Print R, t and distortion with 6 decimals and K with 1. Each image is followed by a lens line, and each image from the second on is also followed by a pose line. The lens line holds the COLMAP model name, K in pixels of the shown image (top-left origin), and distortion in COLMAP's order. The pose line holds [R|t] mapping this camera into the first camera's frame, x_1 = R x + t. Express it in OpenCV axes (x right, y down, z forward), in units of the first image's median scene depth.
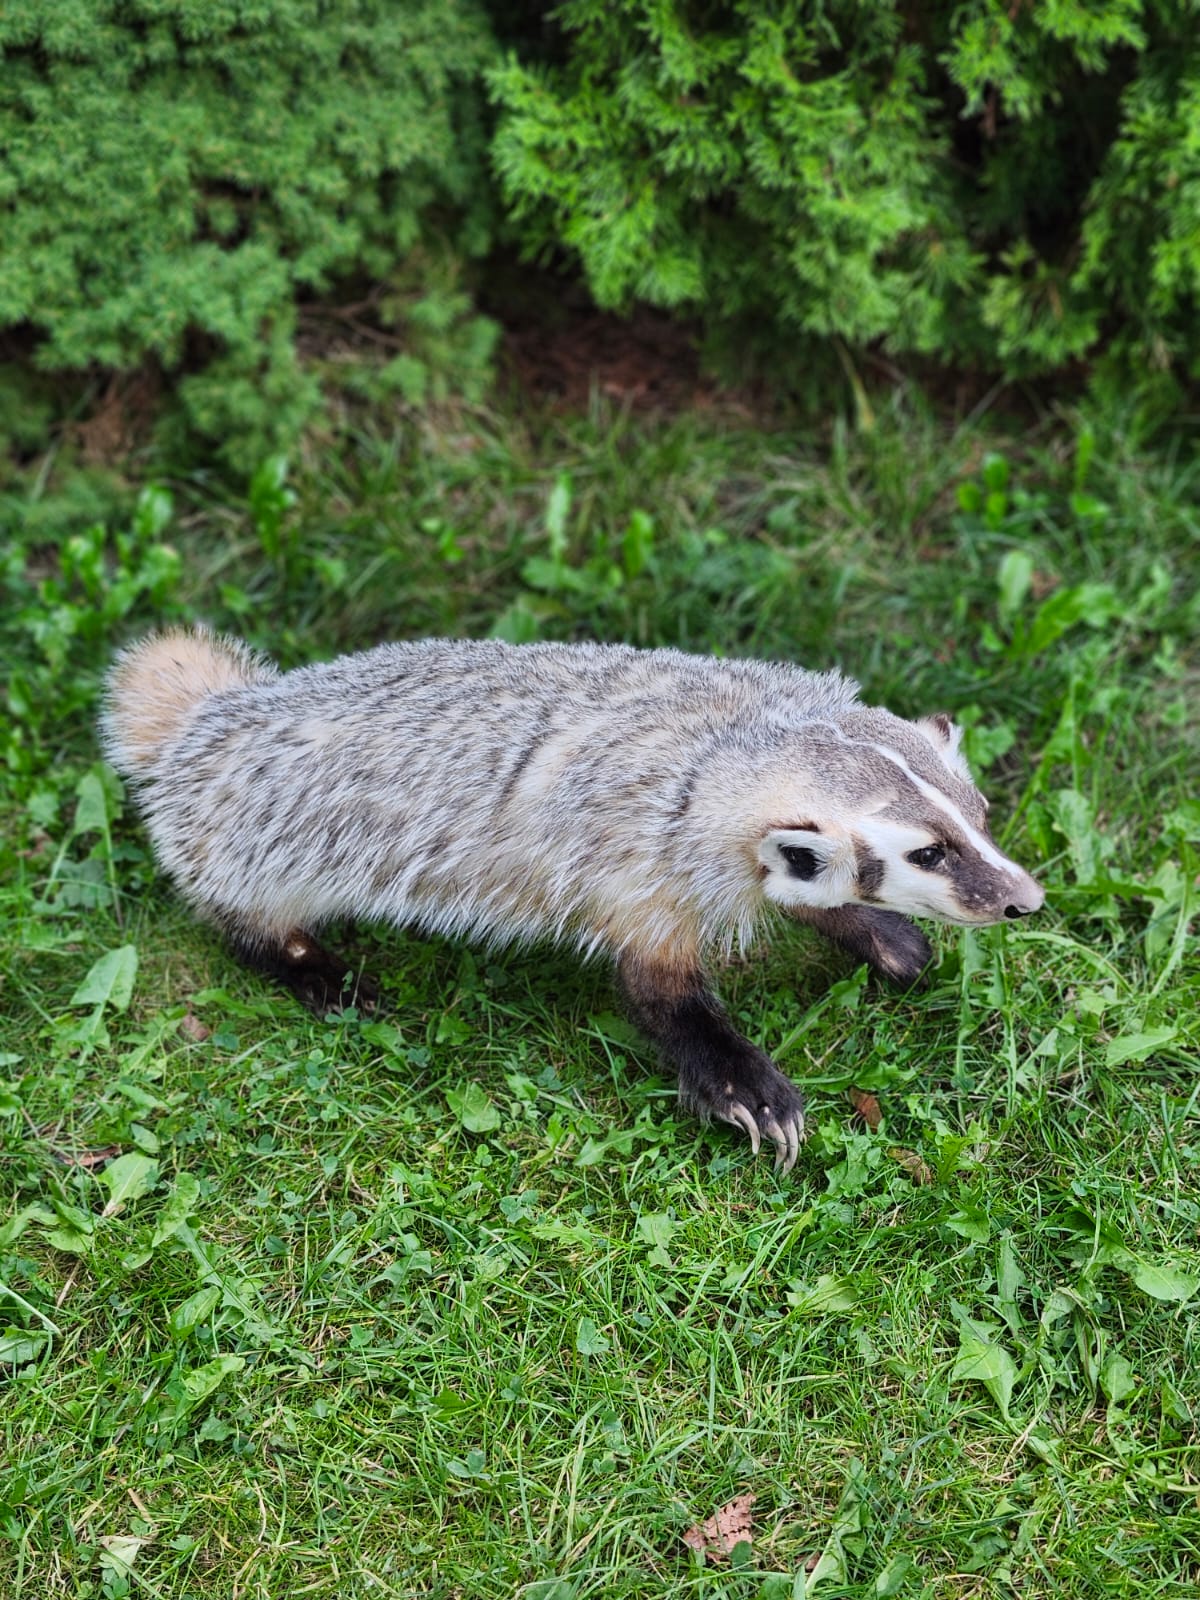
lens RADIAL K [[2252.2, 0, 608.6], [0, 2252.2, 808.4], [0, 0, 1]] dist [0.097952, 0.000000]
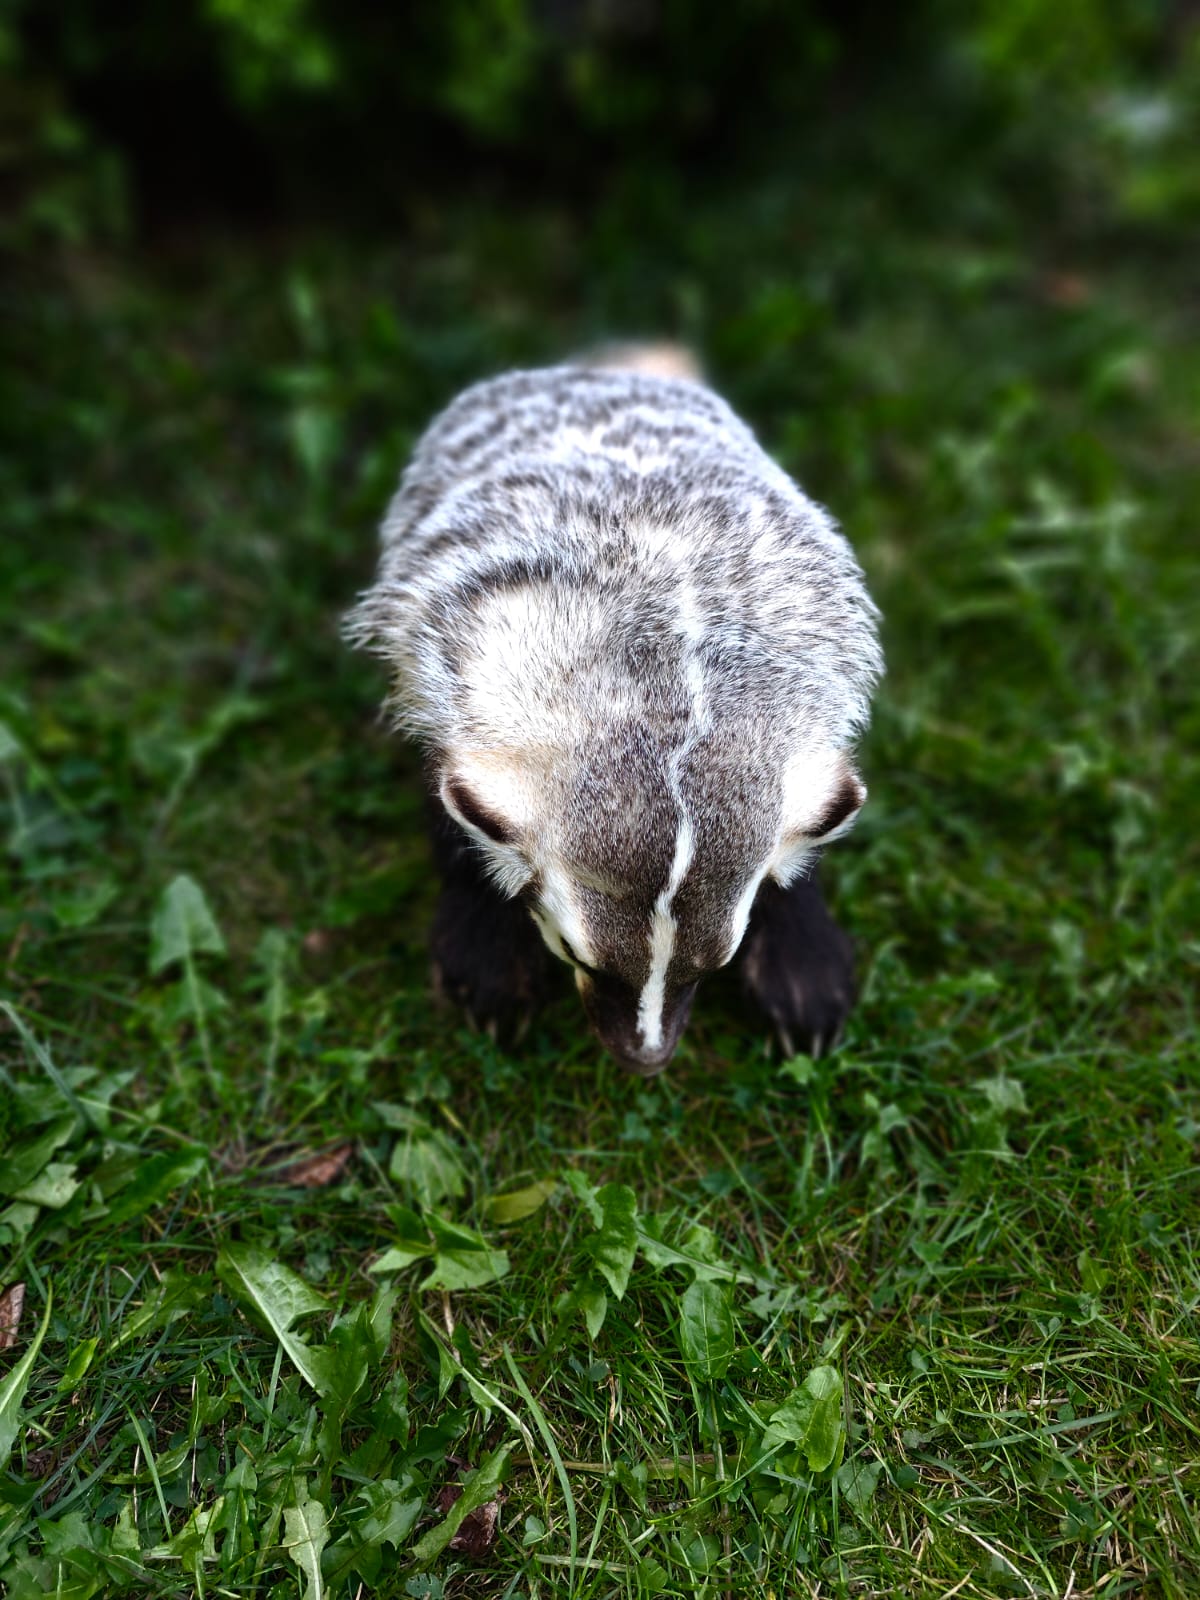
lens RADIAL K [[1130.2, 0, 605.1], [0, 1130.2, 799.6], [0, 0, 1]] dist [0.032518, -0.040676]
pose [[0.840061, -0.344976, 0.418675, -0.251963], [0.258866, 0.933141, 0.249472, -0.024670], [-0.476745, -0.101190, 0.873198, 0.608508]]
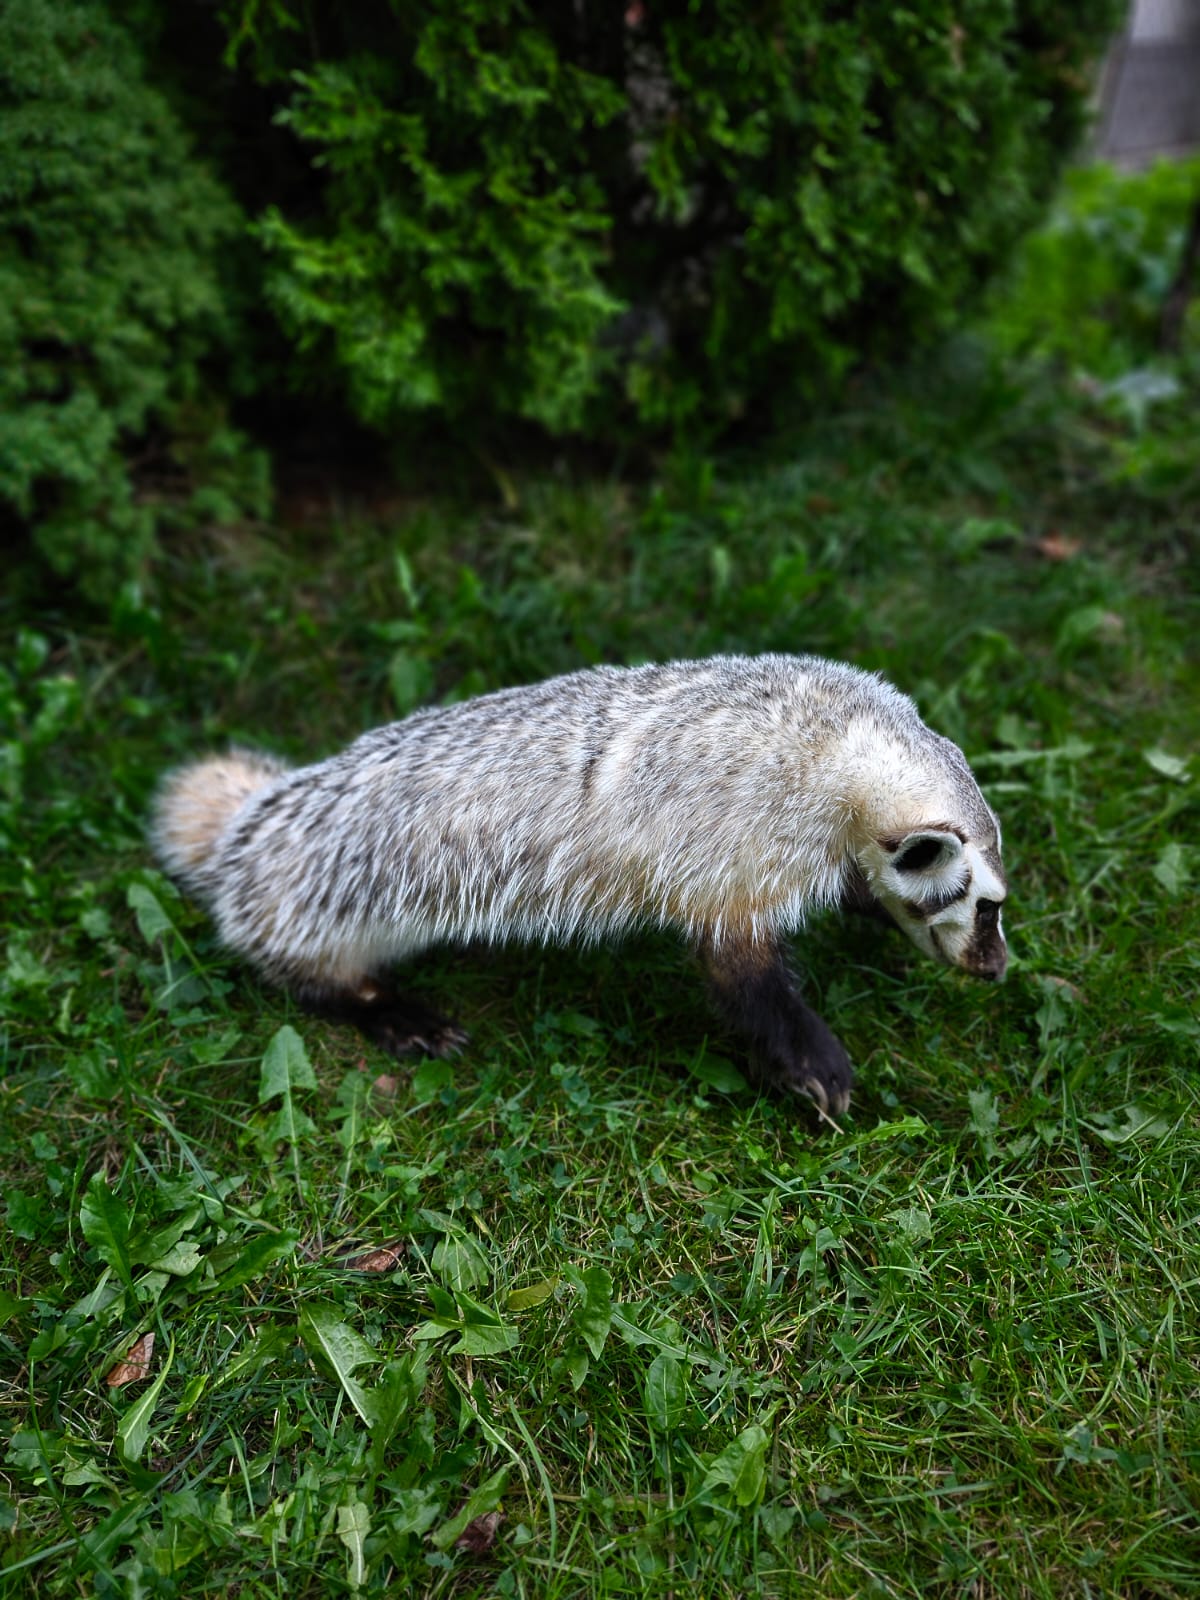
lens RADIAL K [[1142.5, 0, 585.2], [0, 1142.5, 810.5], [0, 0, 1]] dist [0.030609, -0.034849]
pose [[0.882357, -0.261433, 0.391278, -0.277913], [0.248586, 0.964947, 0.084154, -0.044174], [-0.399564, 0.023012, 0.916417, 0.489780]]
